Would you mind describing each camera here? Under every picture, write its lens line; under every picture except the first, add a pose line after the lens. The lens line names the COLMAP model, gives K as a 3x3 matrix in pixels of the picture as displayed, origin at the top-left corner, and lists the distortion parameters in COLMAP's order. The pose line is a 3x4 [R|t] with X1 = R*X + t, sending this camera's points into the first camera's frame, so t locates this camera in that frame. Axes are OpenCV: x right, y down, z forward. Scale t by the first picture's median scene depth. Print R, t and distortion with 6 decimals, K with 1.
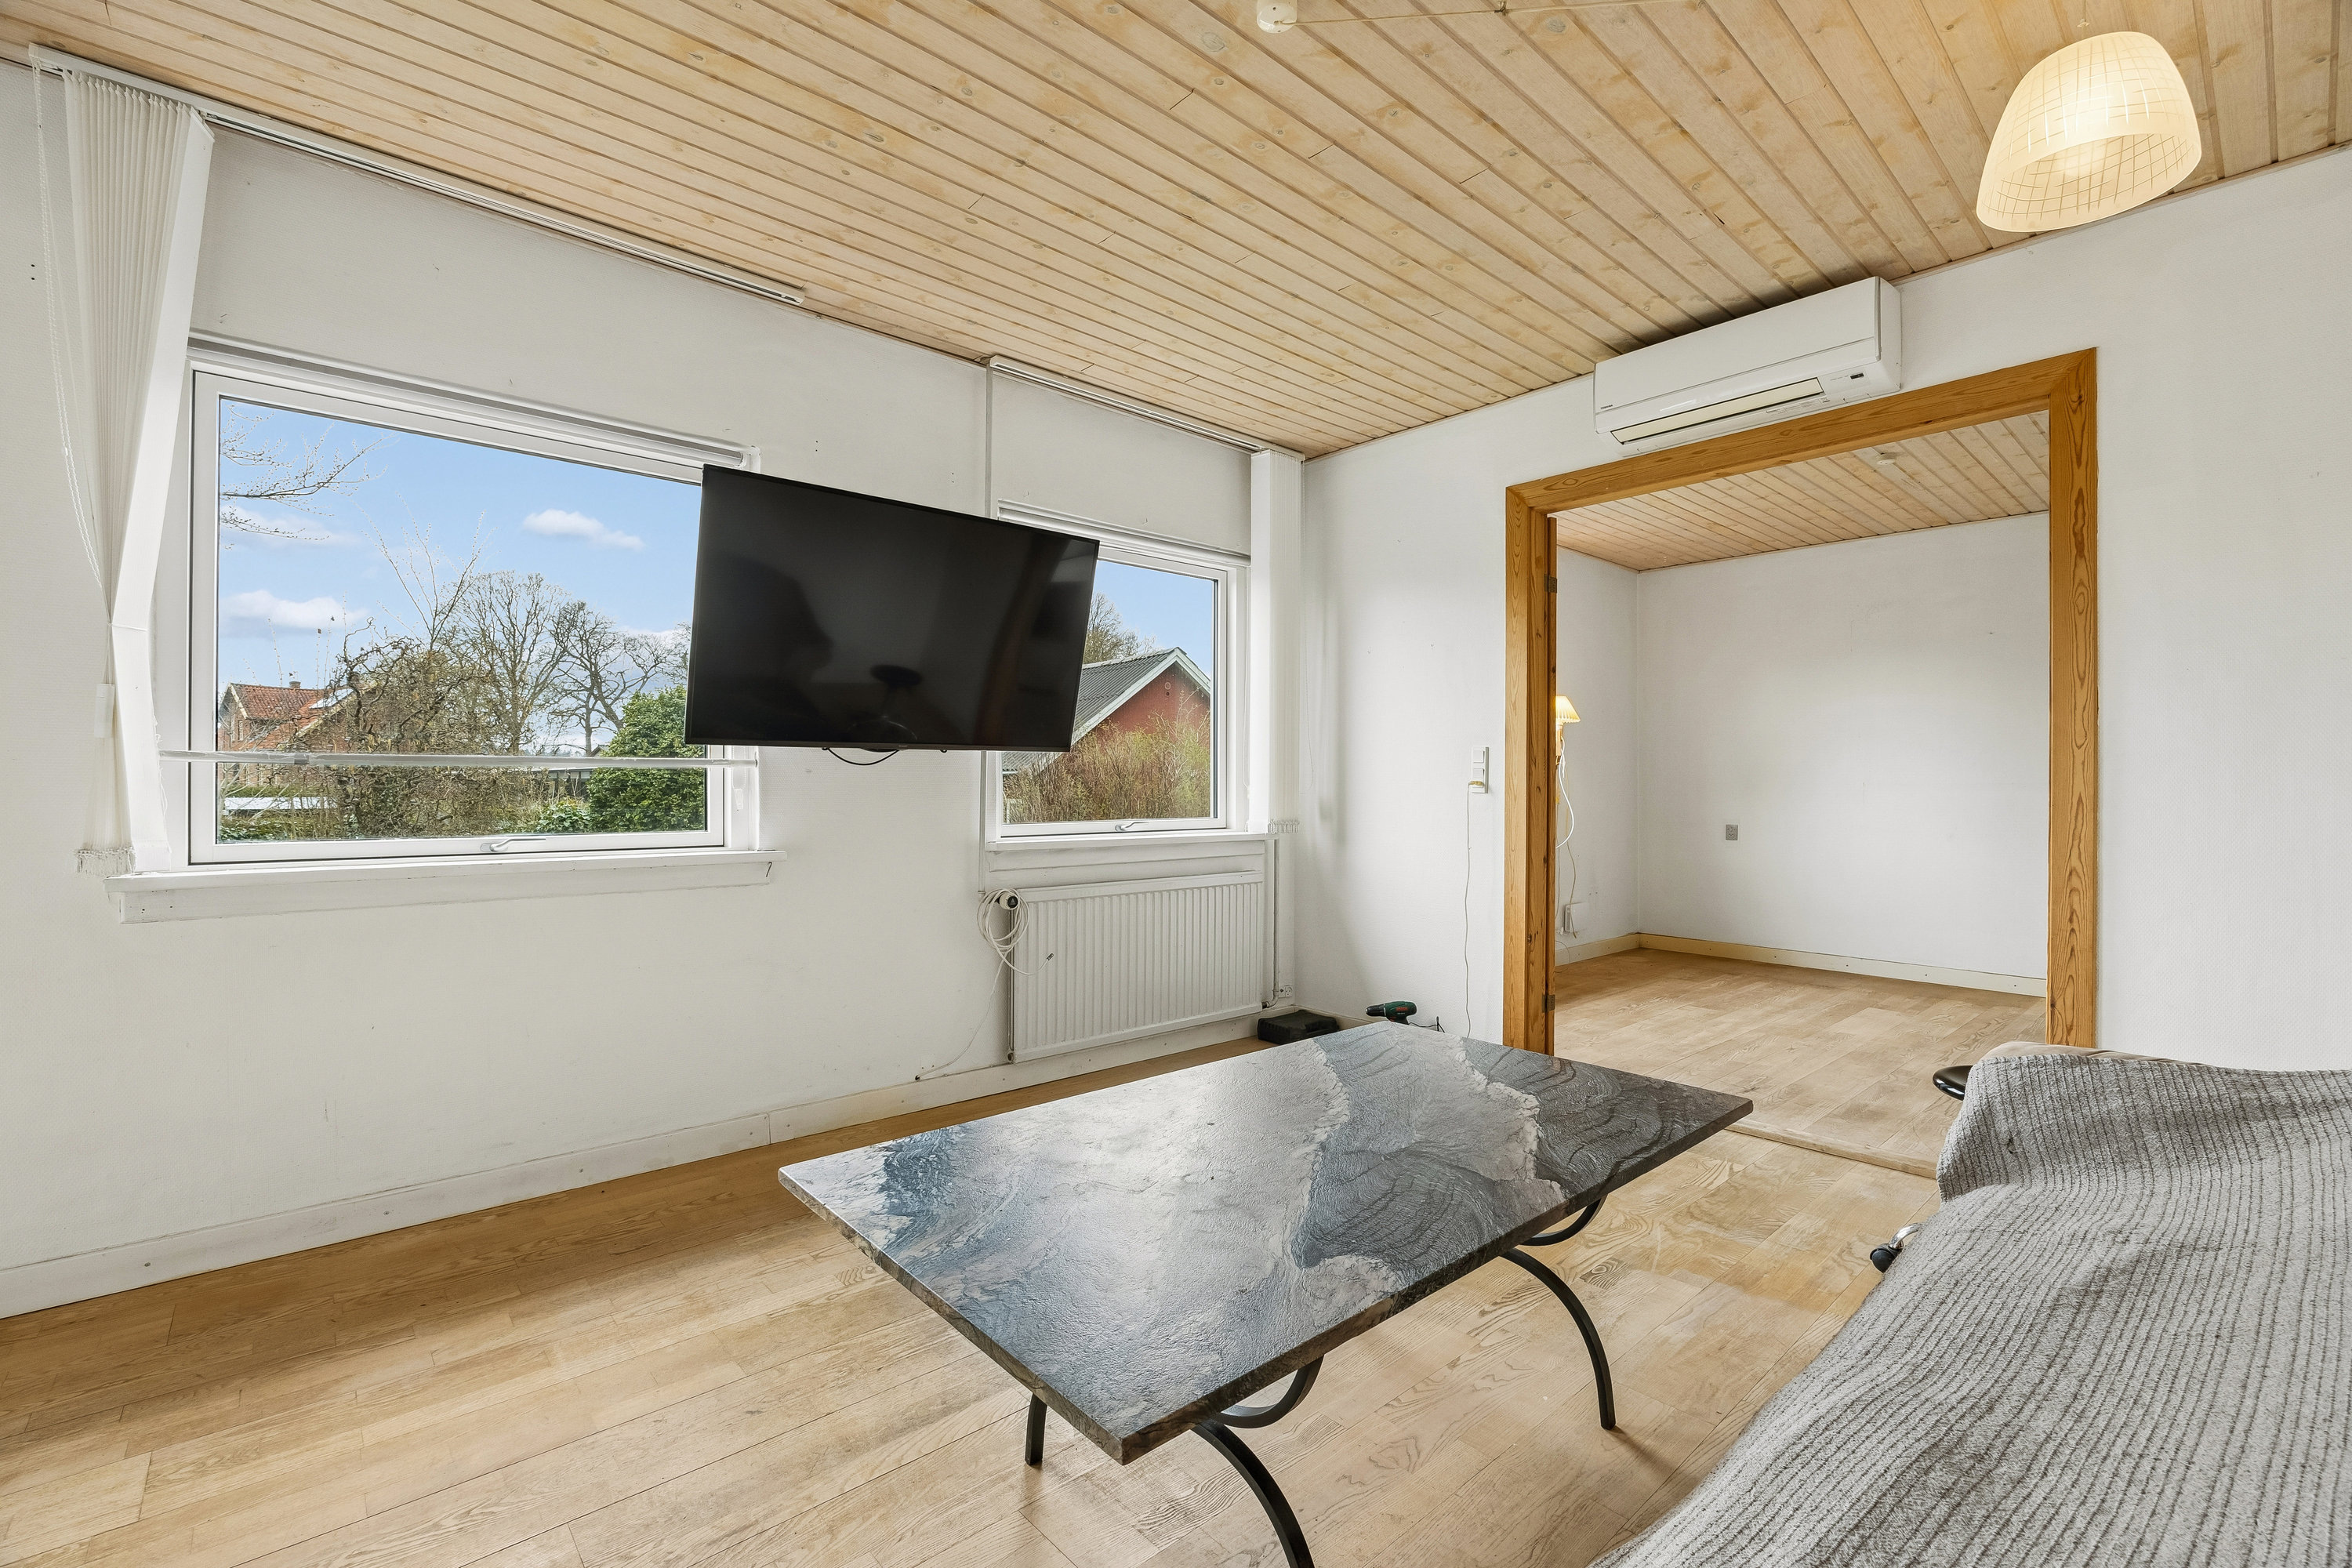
lens RADIAL K [[1024.0, 0, 1183.8], [0, 1024.0, 788.2], [0, 0, 1]] dist [-0.014619, 0.000053]
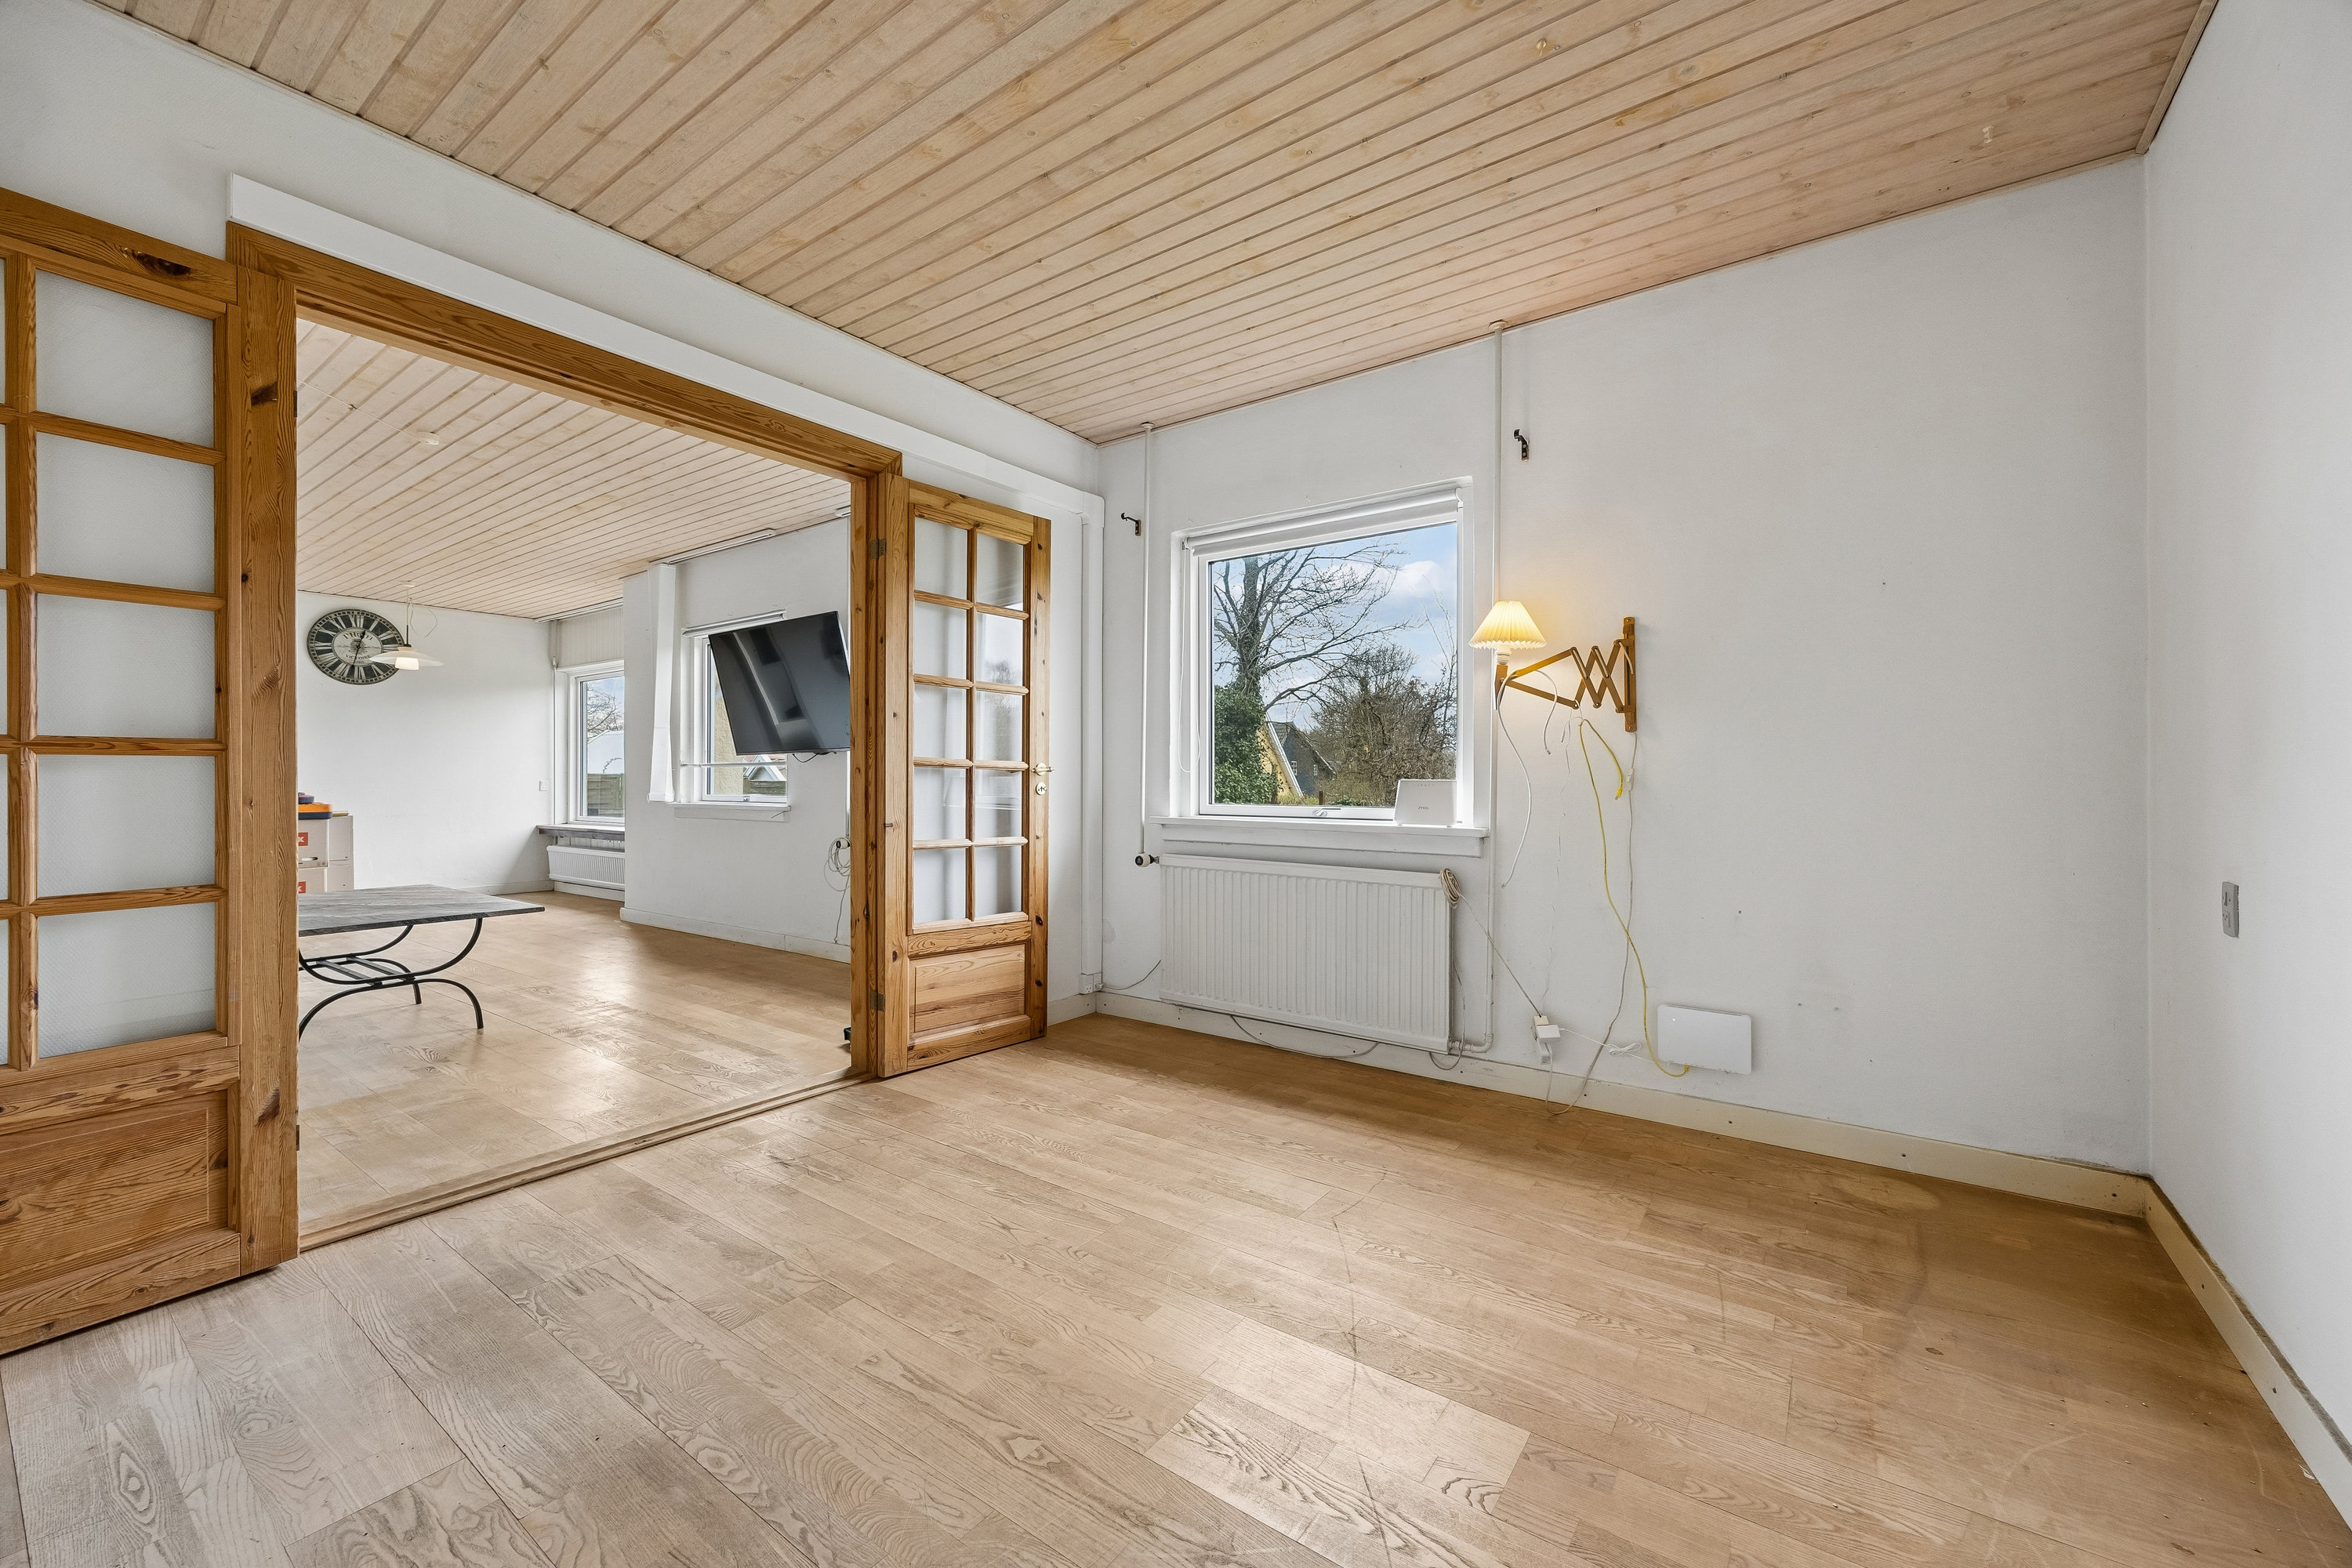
lens RADIAL K [[941.4, 0, 1176.9], [0, 941.4, 776.5], [0, 0, 1]] dist [0.012888, -0.000708]
pose [[0.201013, -0.005957, -0.979570, 1.635111], [-0.002031, 0.999977, -0.006498, 0.014460], [0.979586, 0.003296, 0.200997, 1.430074]]
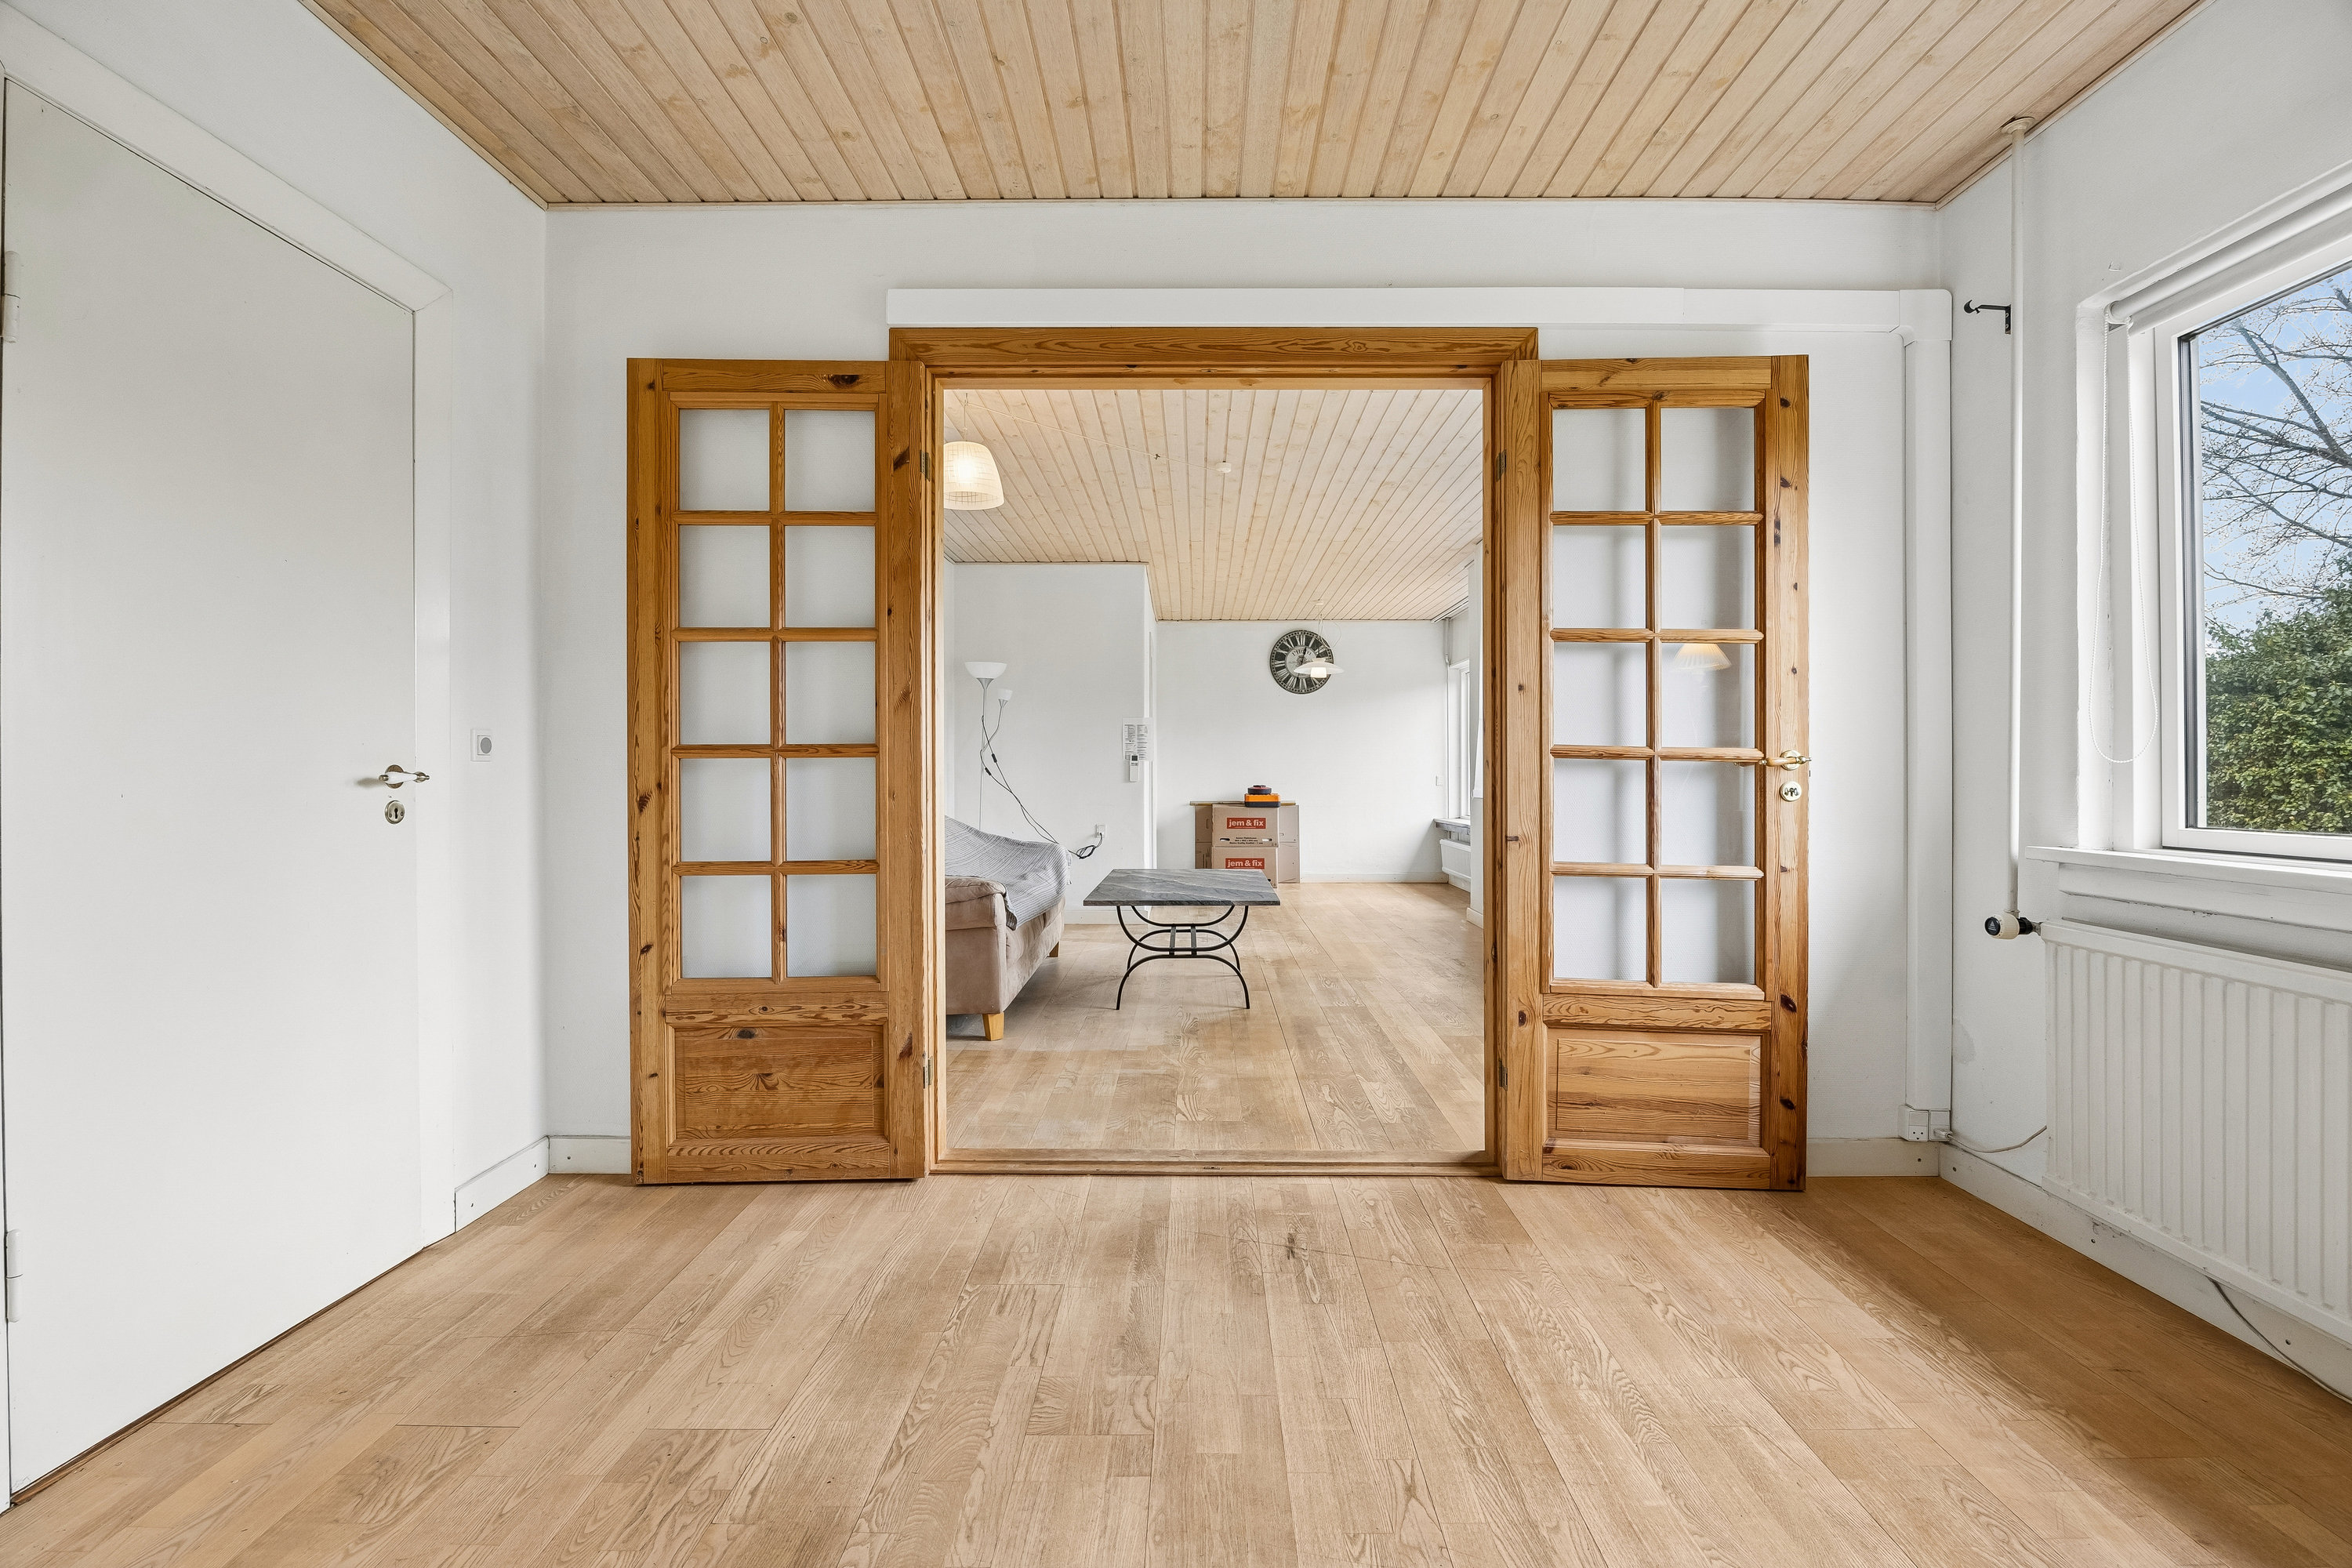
lens RADIAL K [[1024.0, 0, 1182.2], [0, 1024.0, 768.5], [0, 0, 1]] dist [-0.014619, 0.000053]
pose [[-0.677002, -0.006880, -0.735949, 1.322206], [-0.004276, 0.999976, -0.005414, 0.010821], [0.735968, -0.000518, -0.677016, 1.709677]]
